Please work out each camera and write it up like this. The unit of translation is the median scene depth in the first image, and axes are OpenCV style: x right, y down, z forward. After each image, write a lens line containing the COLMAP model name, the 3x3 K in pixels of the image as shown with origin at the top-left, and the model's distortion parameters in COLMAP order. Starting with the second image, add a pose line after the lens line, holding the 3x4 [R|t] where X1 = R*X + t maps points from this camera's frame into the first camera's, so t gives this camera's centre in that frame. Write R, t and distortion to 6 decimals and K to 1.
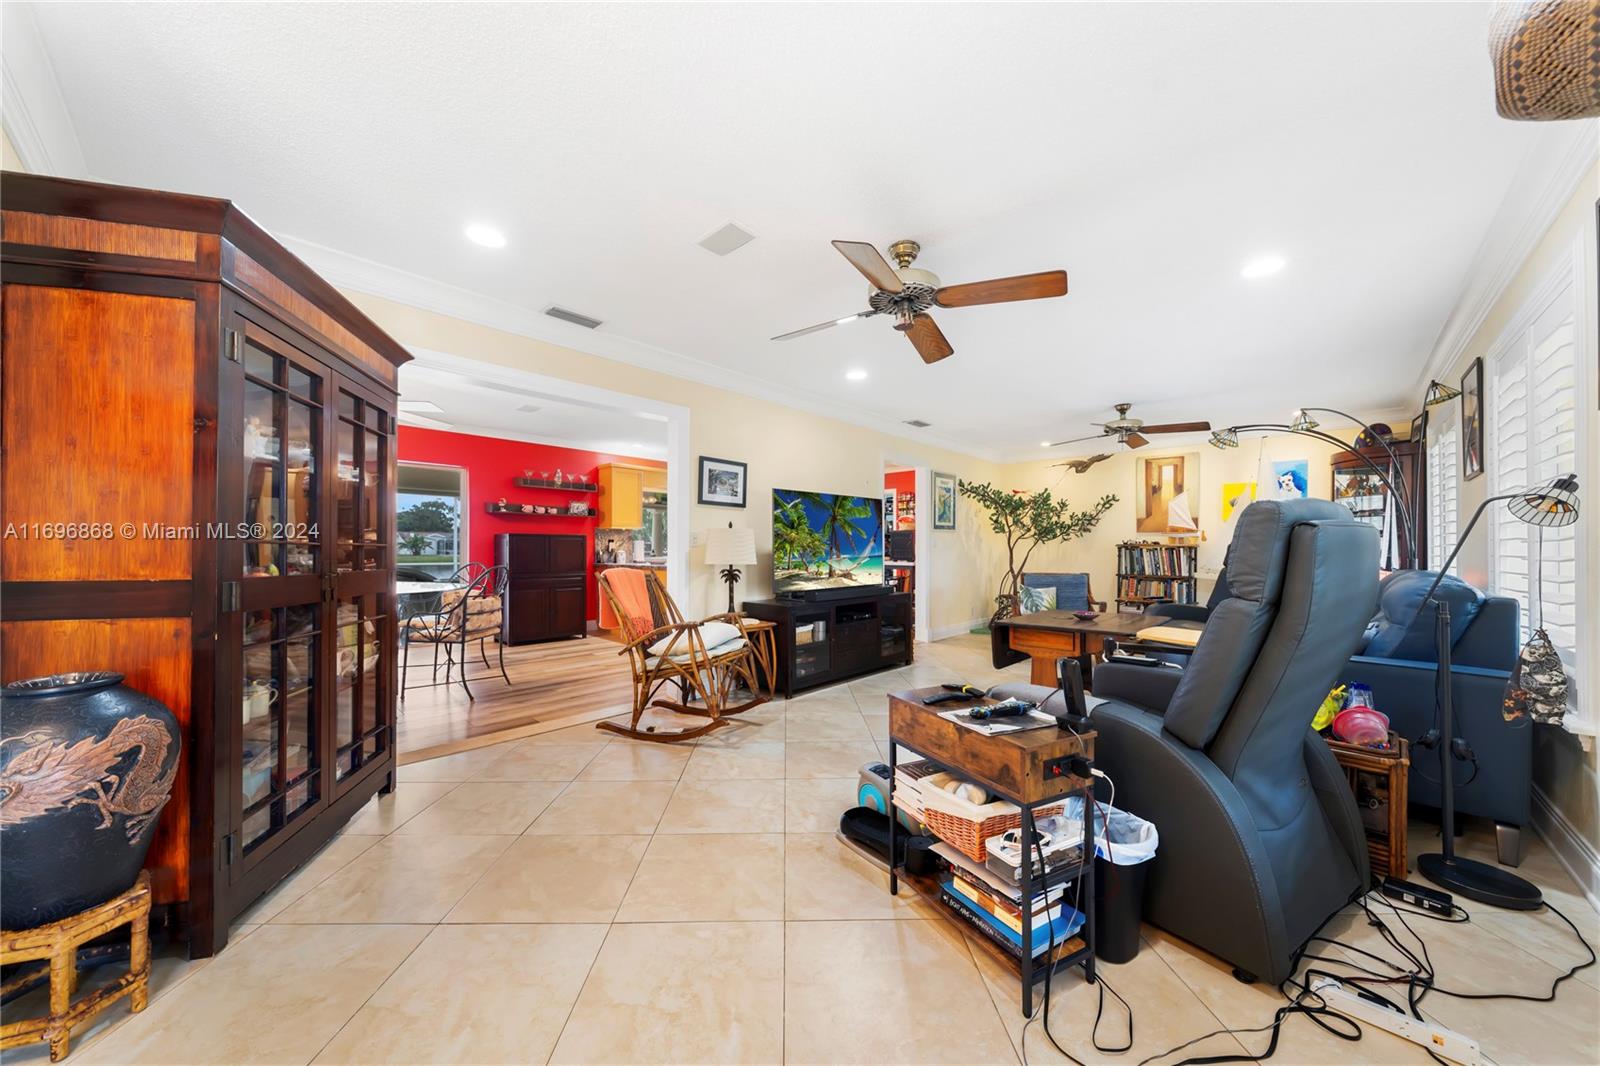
lens RADIAL K [[555.2, 0, 797.2], [0, 555.2, 545.4], [0, 0, 1]] dist [-0.001736, 0.001648]
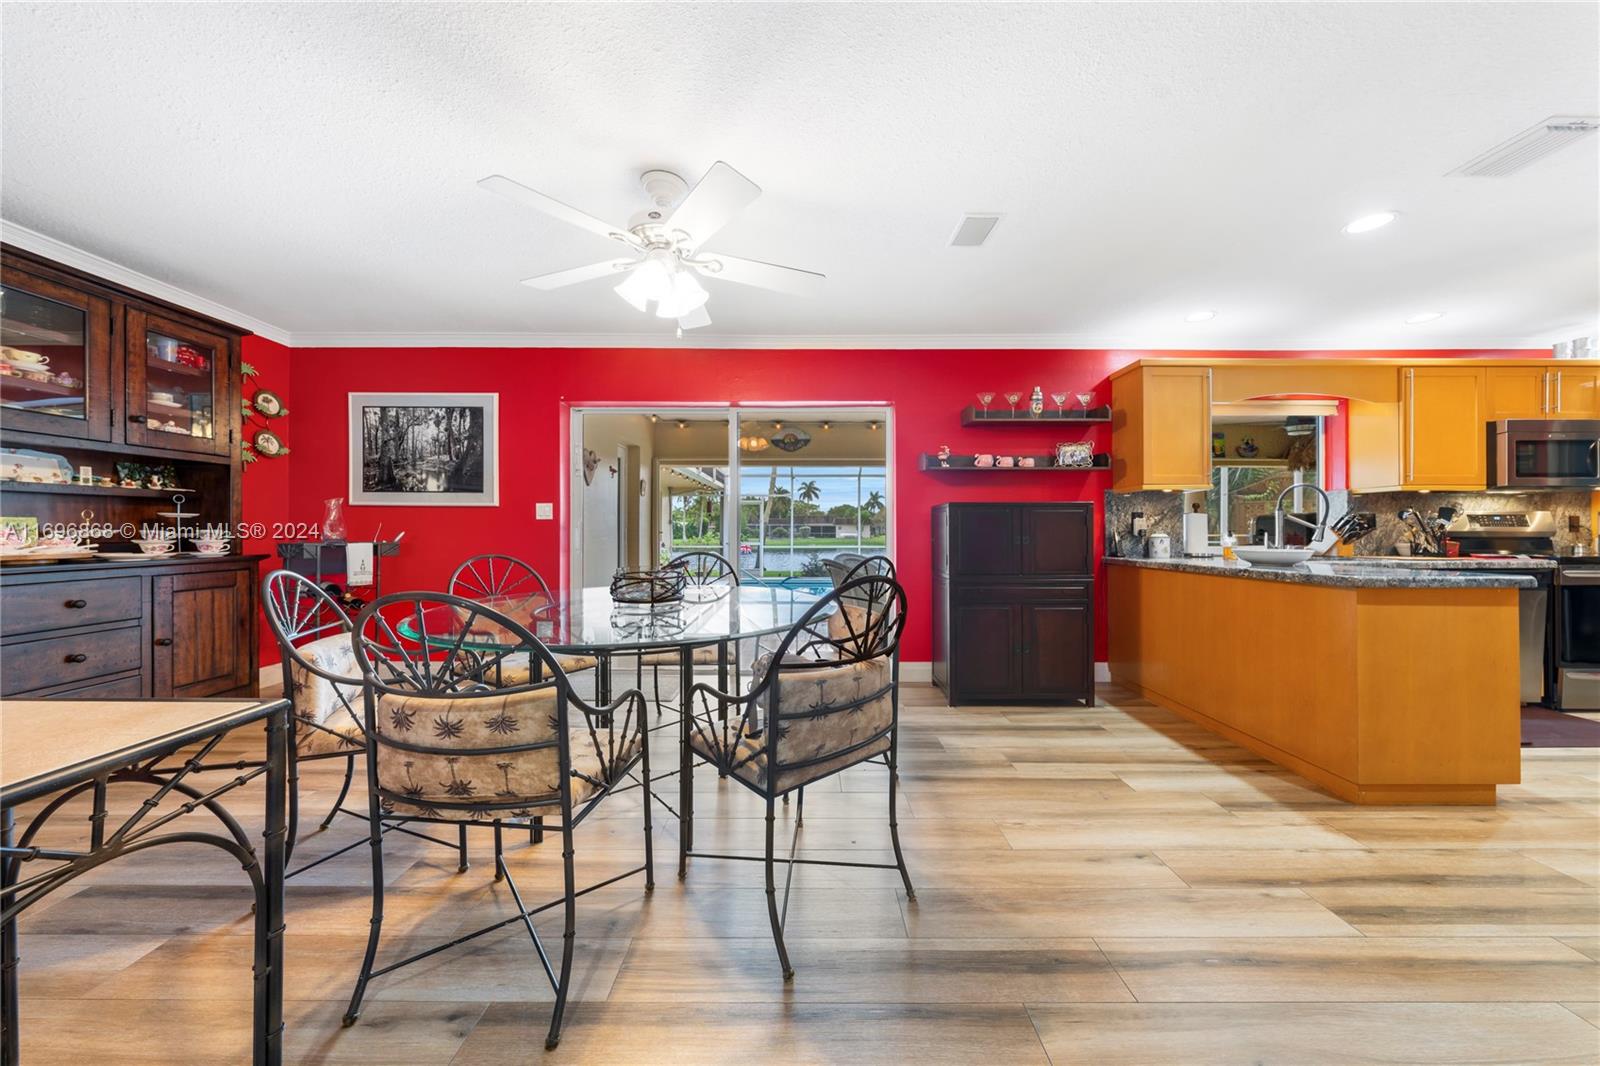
lens RADIAL K [[541.9, 0, 807.7], [0, 541.9, 531.2], [0, 0, 1]] dist [0.000445, 0.000109]
pose [[0.695483, -0.004959, -0.718526, -0.305704], [0.006517, 0.999979, -0.000594, 0.008872], [0.718513, -0.004269, 0.695500, 0.697048]]
